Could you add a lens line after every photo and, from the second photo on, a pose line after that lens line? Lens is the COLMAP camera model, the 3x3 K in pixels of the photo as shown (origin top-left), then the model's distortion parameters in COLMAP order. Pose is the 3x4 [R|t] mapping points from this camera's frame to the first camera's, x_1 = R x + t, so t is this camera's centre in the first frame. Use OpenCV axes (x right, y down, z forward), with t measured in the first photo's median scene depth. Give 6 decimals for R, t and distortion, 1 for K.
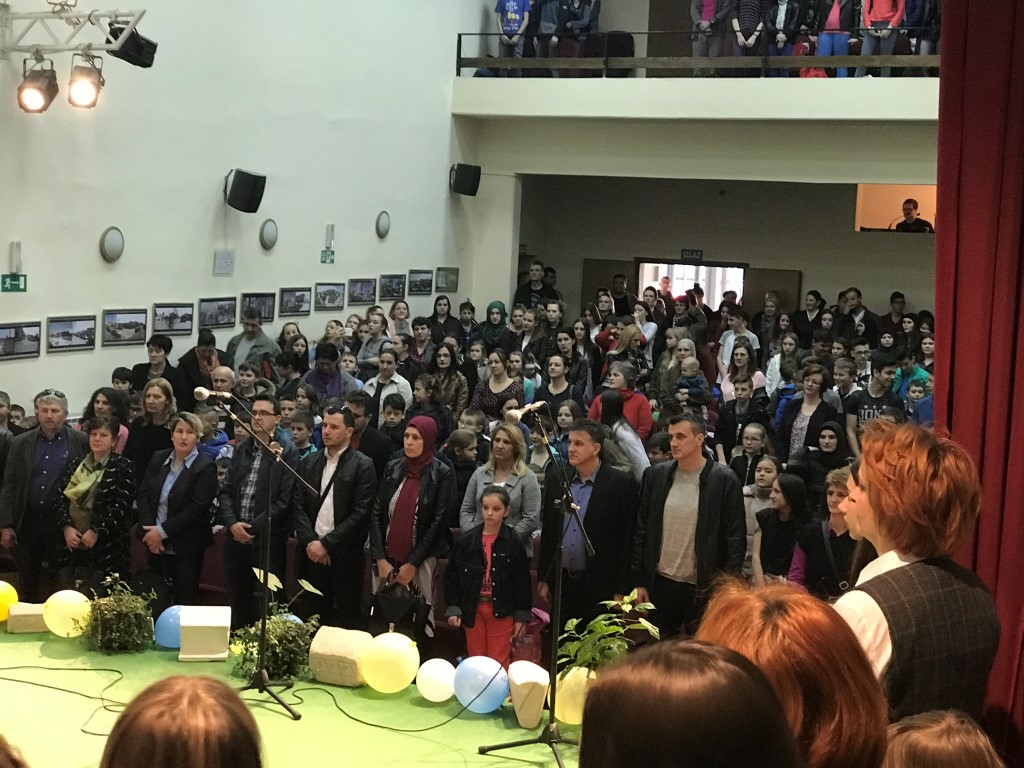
lens RADIAL K [[1713.3, 0, 507.5], [0, 1713.3, 387.8], [0, 0, 1]] dist [-0.058940, 1.123250]
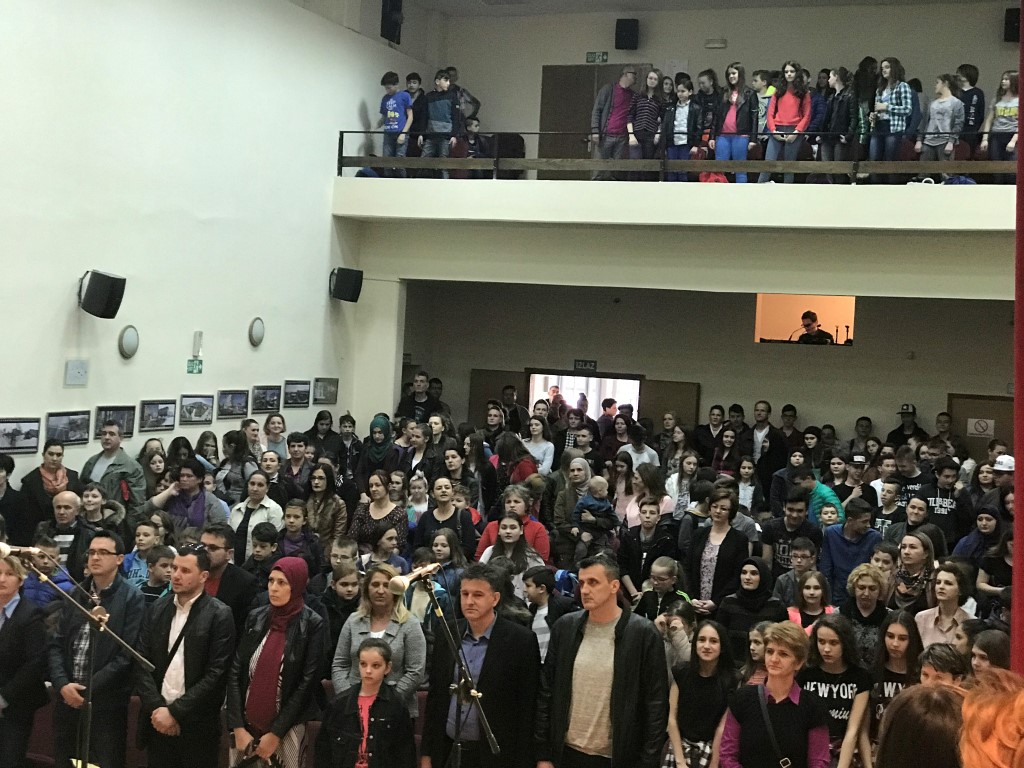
lens RADIAL K [[1669.5, 0, 512.4], [0, 1669.5, 348.0], [0, 0, 1]] dist [0.013043, -0.028111]
pose [[0.997313, 0.006822, 0.072934, -0.000423], [-0.000594, 0.996374, -0.085079, -0.011211], [-0.073250, 0.084807, 0.993701, 0.104339]]
